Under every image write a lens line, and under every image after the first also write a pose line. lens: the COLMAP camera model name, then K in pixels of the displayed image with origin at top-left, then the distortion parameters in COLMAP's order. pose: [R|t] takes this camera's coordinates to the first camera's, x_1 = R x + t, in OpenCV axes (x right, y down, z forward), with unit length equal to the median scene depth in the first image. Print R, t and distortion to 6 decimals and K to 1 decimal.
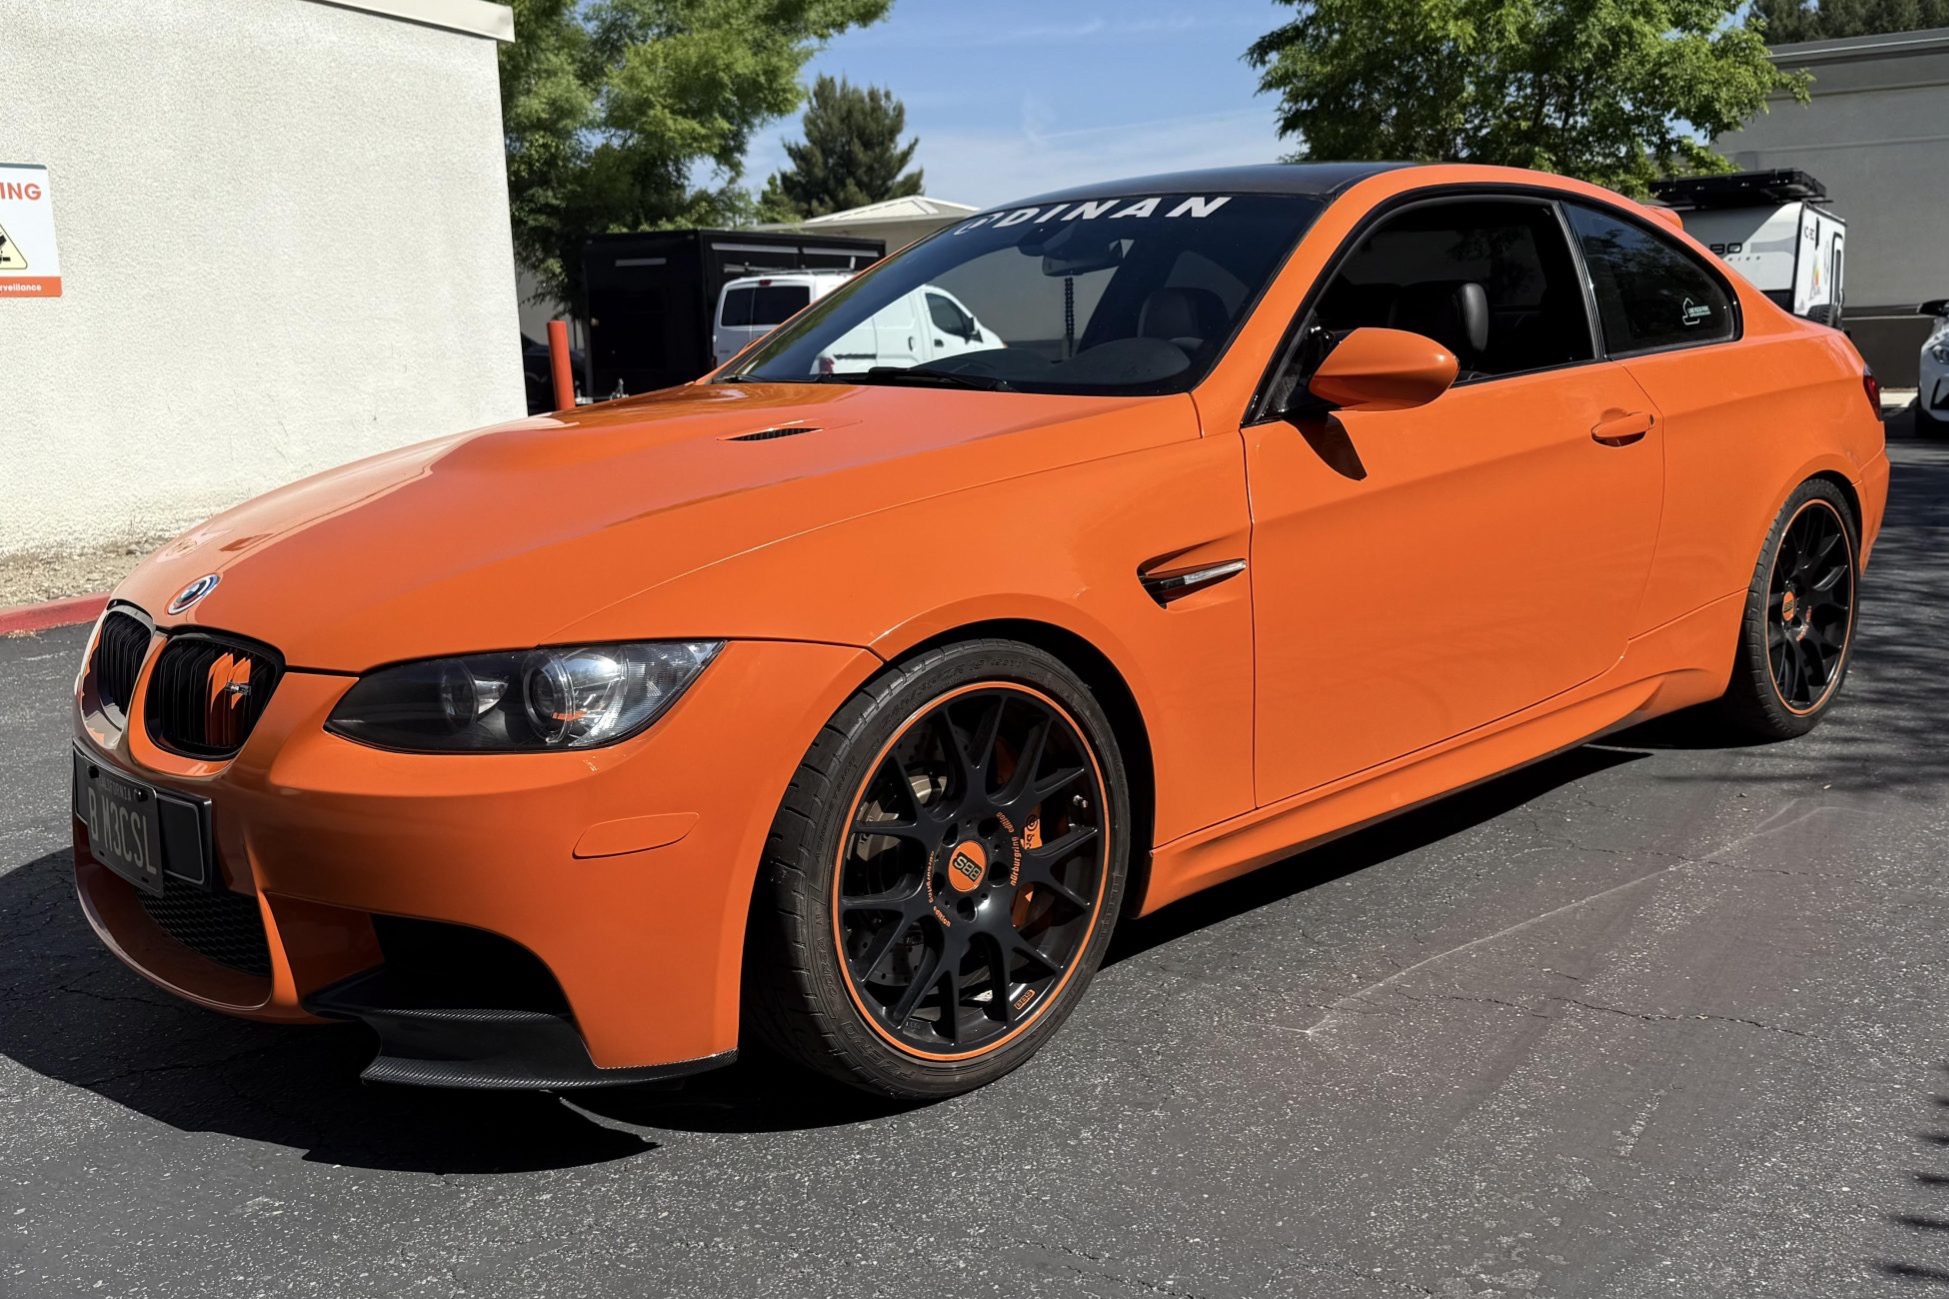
lens RADIAL K [[1715.4, 0, 961.9], [0, 1715.4, 665.3], [0, 0, 1]] dist [0.047410, -0.085973]
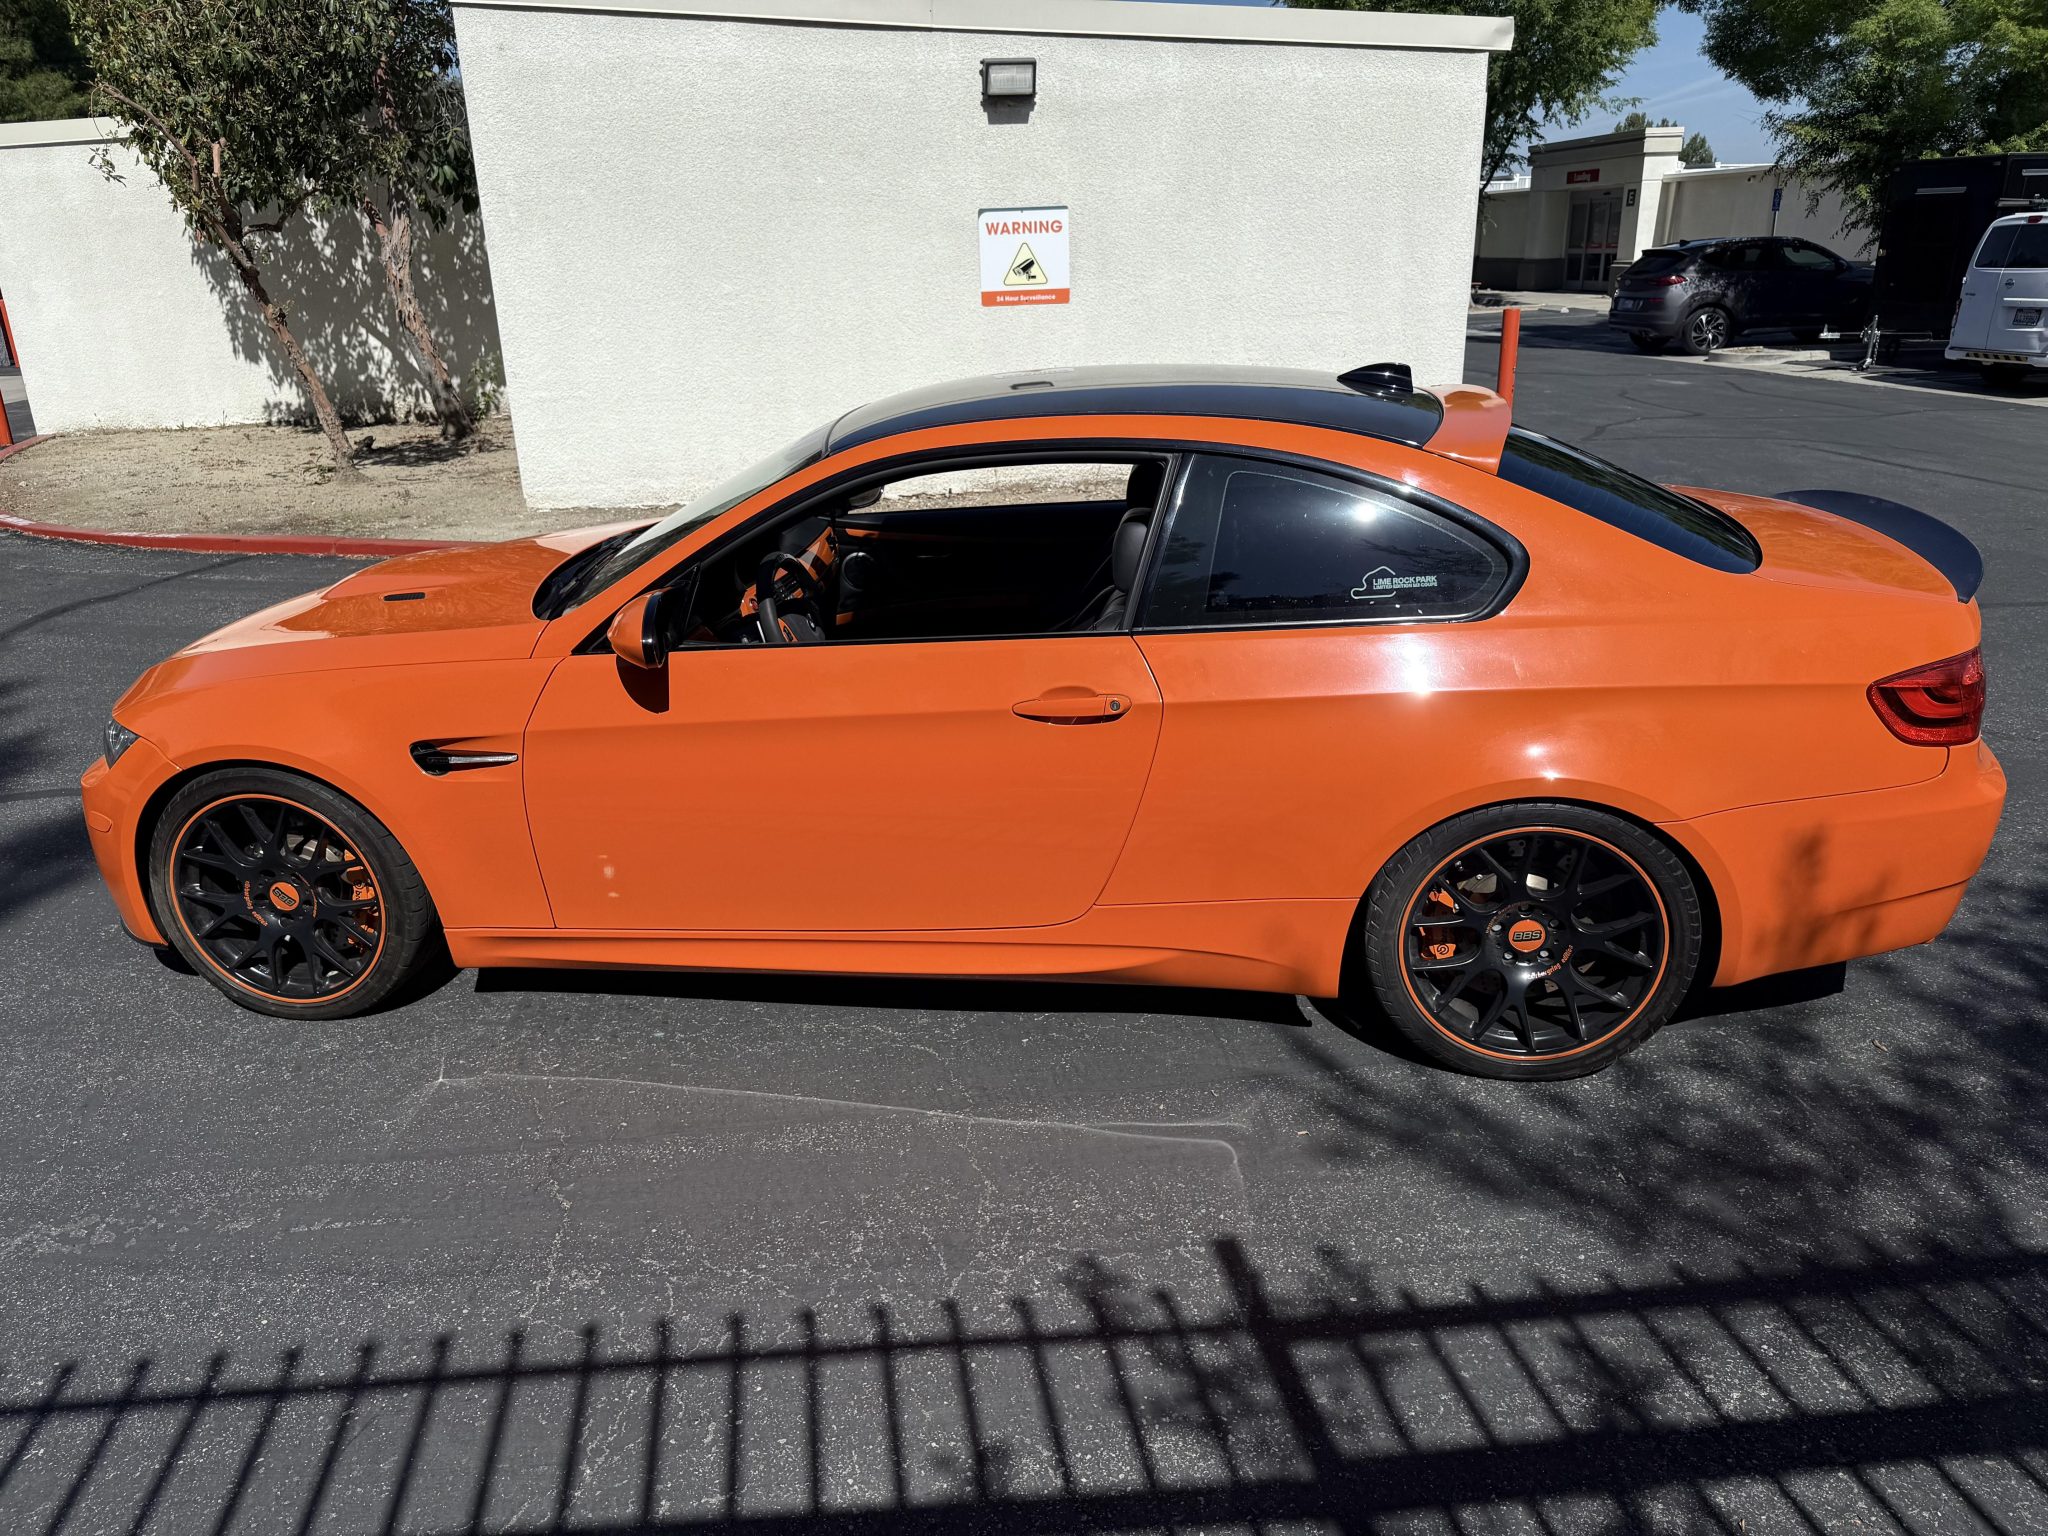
lens RADIAL K [[1404.9, 0, 1009.3], [0, 1404.9, 763.7], [0, 0, 1]] dist [0.026229, -0.032441]
pose [[0.636943, 0.277070, -0.719399, 0.395445], [-0.140779, 0.959294, 0.244821, -0.124453], [0.757948, -0.054661, 0.650021, 0.180681]]
